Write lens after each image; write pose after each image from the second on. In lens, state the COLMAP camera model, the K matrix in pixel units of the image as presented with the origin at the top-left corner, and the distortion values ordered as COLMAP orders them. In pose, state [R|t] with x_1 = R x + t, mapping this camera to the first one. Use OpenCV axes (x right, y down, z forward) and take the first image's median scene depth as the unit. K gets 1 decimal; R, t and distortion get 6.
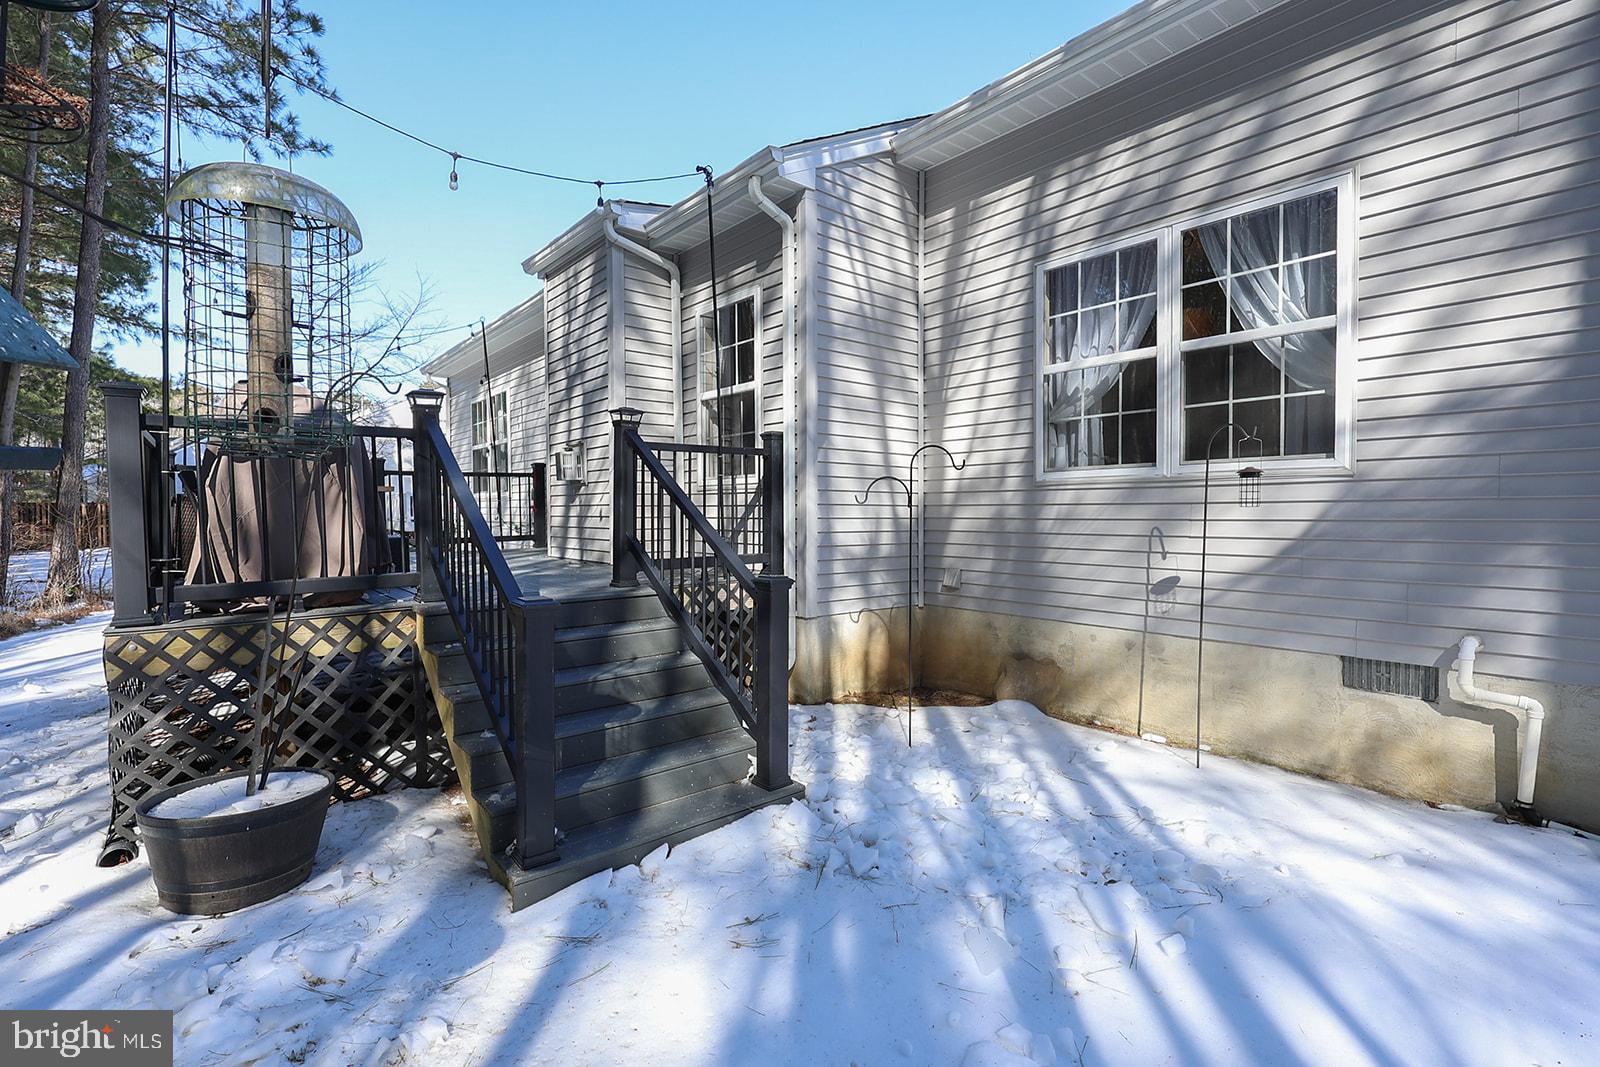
lens RADIAL K [[734.0, 0, 808.7], [0, 734.0, 523.0], [0, 0, 1]] dist [-0.007324, 0.001636]
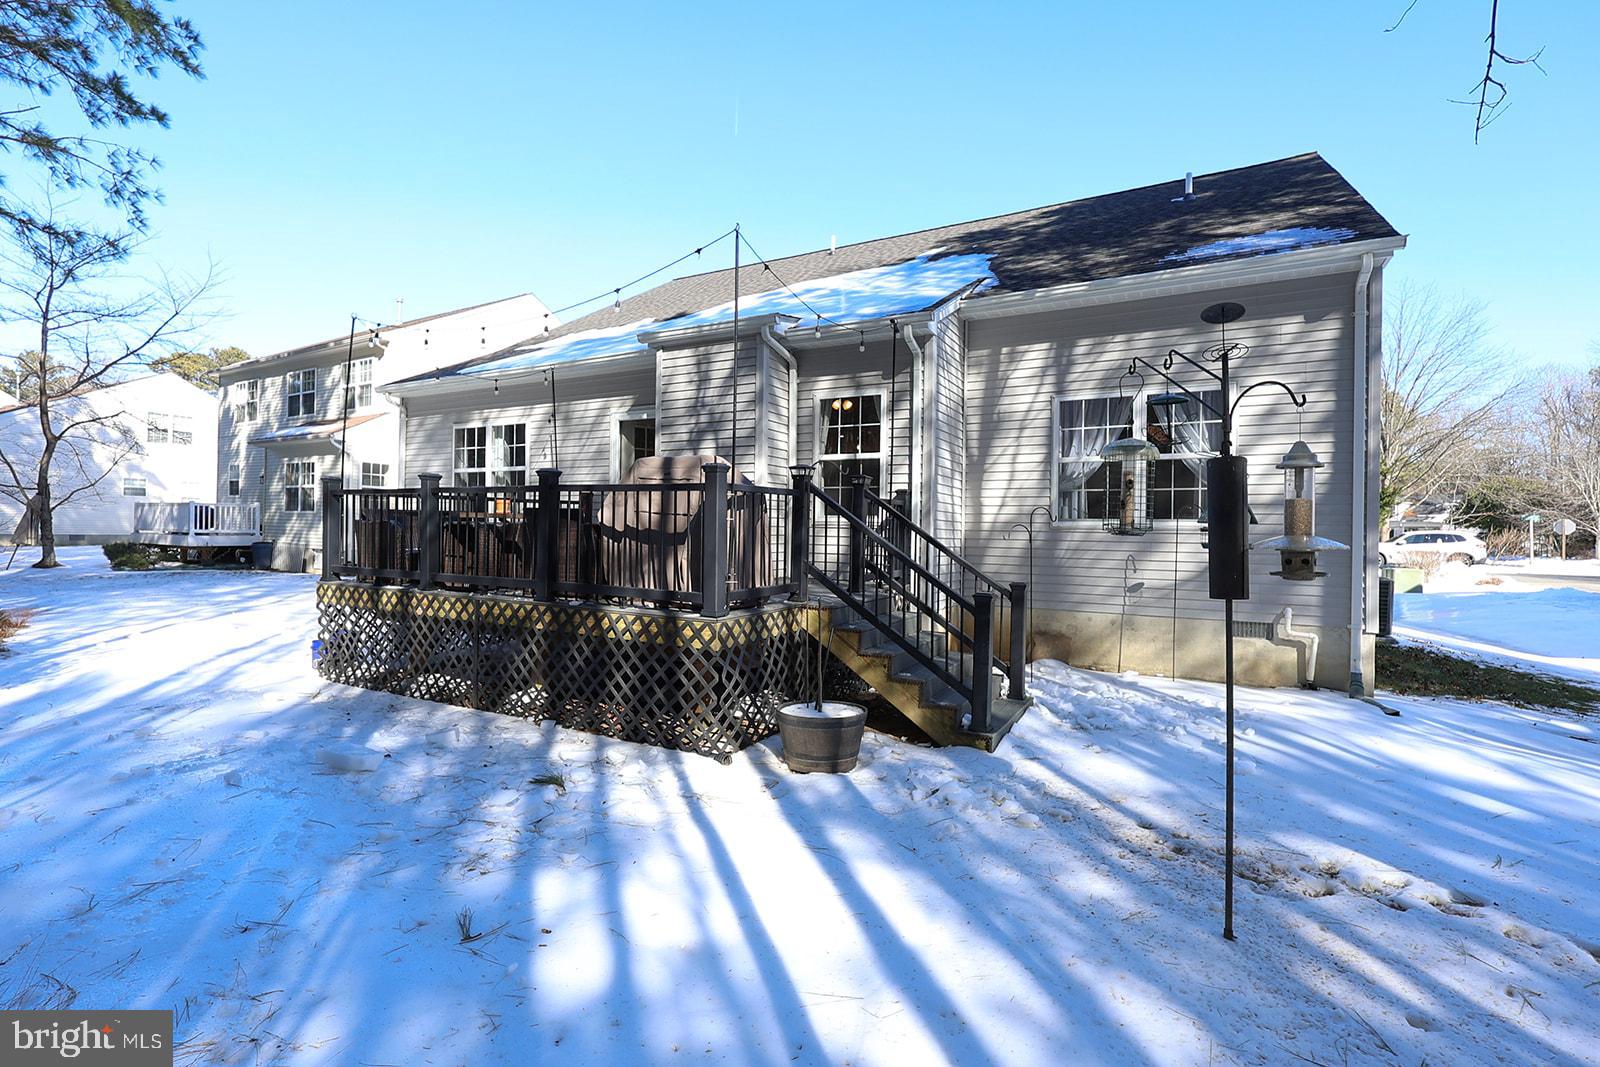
lens RADIAL K [[734.0, 0, 785.8], [0, 734.0, 539.7], [0, 0, 1]] dist [-0.007324, 0.001636]
pose [[0.933999, 0.014203, 0.356994, -0.866788], [-0.013618, 0.999899, -0.004152, -0.012625], [-0.357016, -0.000983, 0.934098, -0.341118]]
